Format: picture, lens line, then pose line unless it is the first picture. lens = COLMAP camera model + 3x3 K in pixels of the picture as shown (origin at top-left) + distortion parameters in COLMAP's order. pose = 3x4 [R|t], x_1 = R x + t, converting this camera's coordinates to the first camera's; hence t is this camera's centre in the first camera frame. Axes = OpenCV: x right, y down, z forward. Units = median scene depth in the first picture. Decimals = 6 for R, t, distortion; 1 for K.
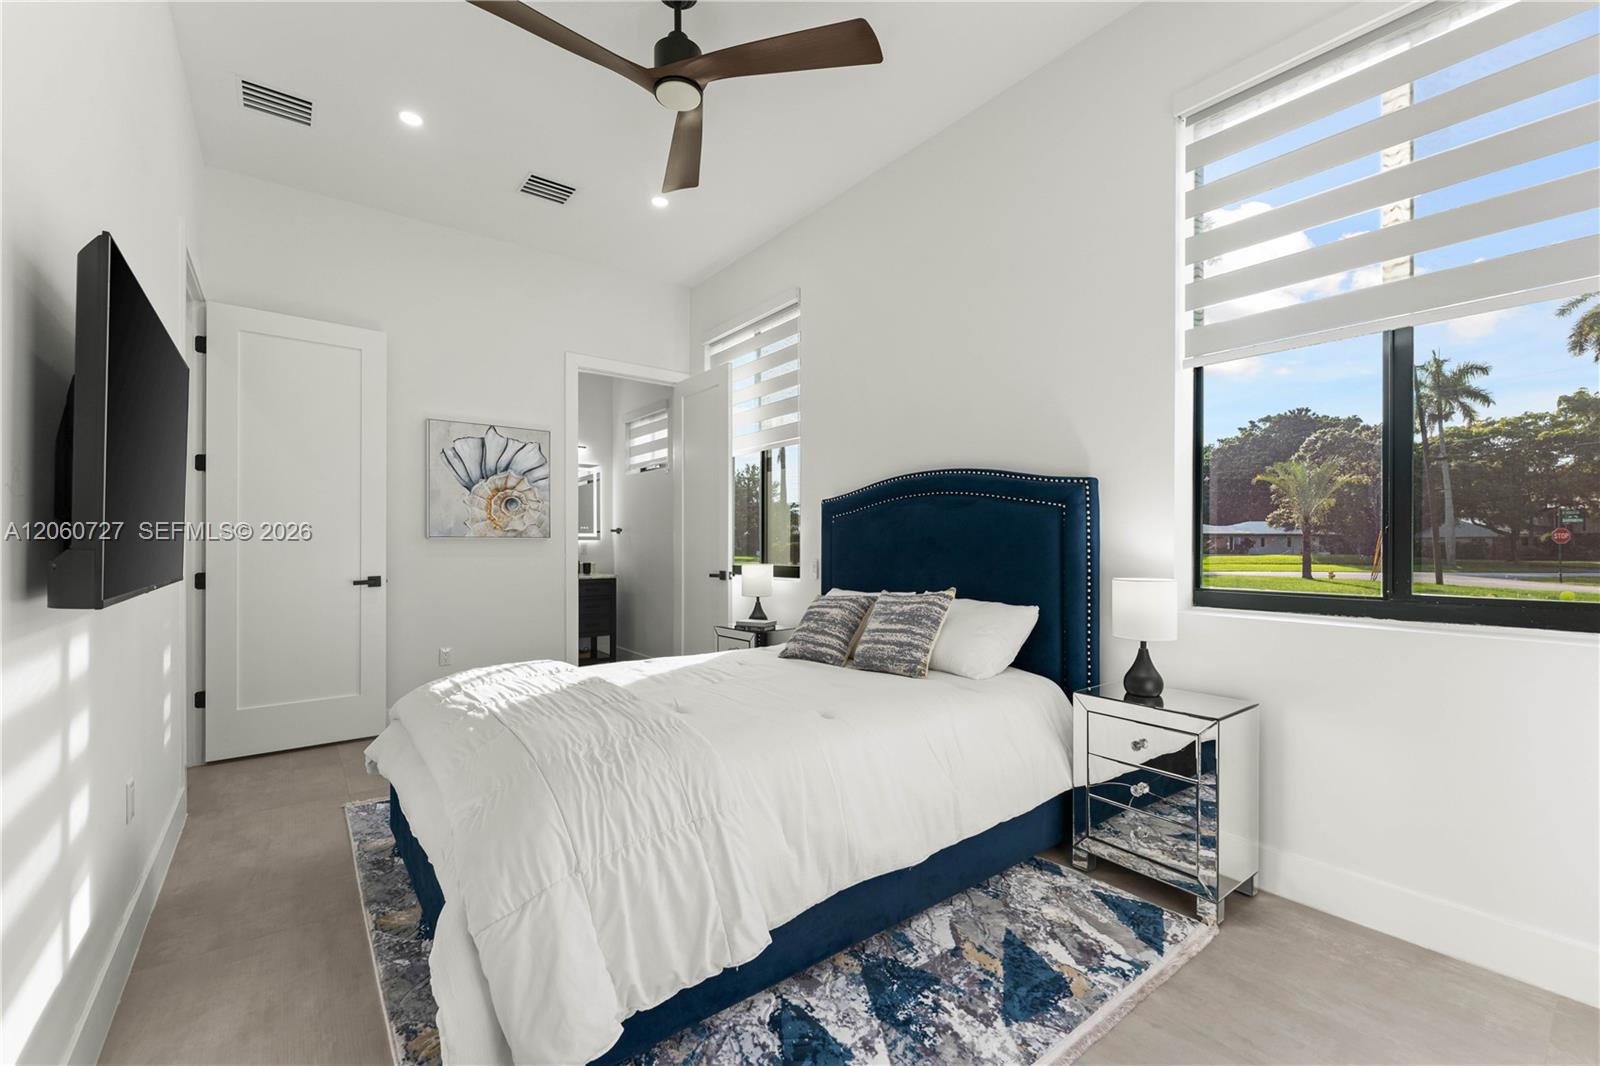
lens RADIAL K [[654.2, 0, 803.6], [0, 654.2, 514.5], [0, 0, 1]] dist [0.007541, 0.000263]
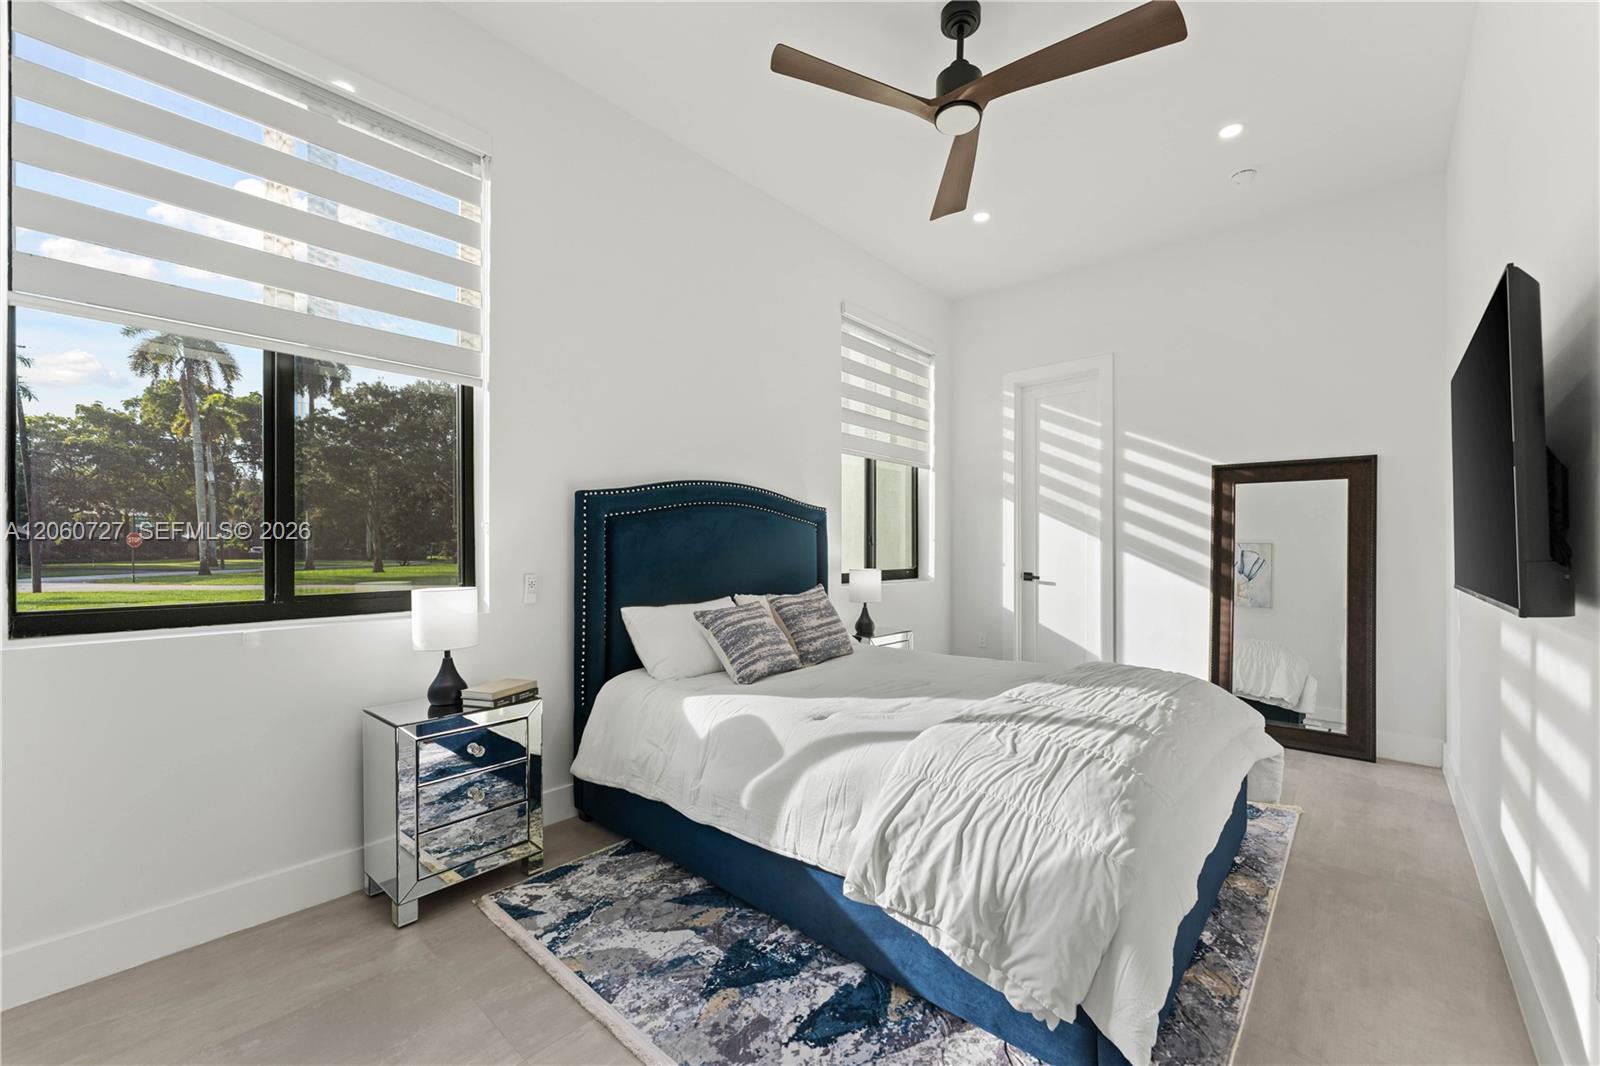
lens RADIAL K [[640.0, 0, 806.1], [0, 640.0, 543.8], [0, 0, 1]] dist [0.001305, 0.000142]
pose [[-0.183362, 0.003147, 0.983040, -0.815505], [-0.041510, 0.999078, -0.010941, 0.040689], [-0.982169, -0.042812, -0.183063, 1.031359]]
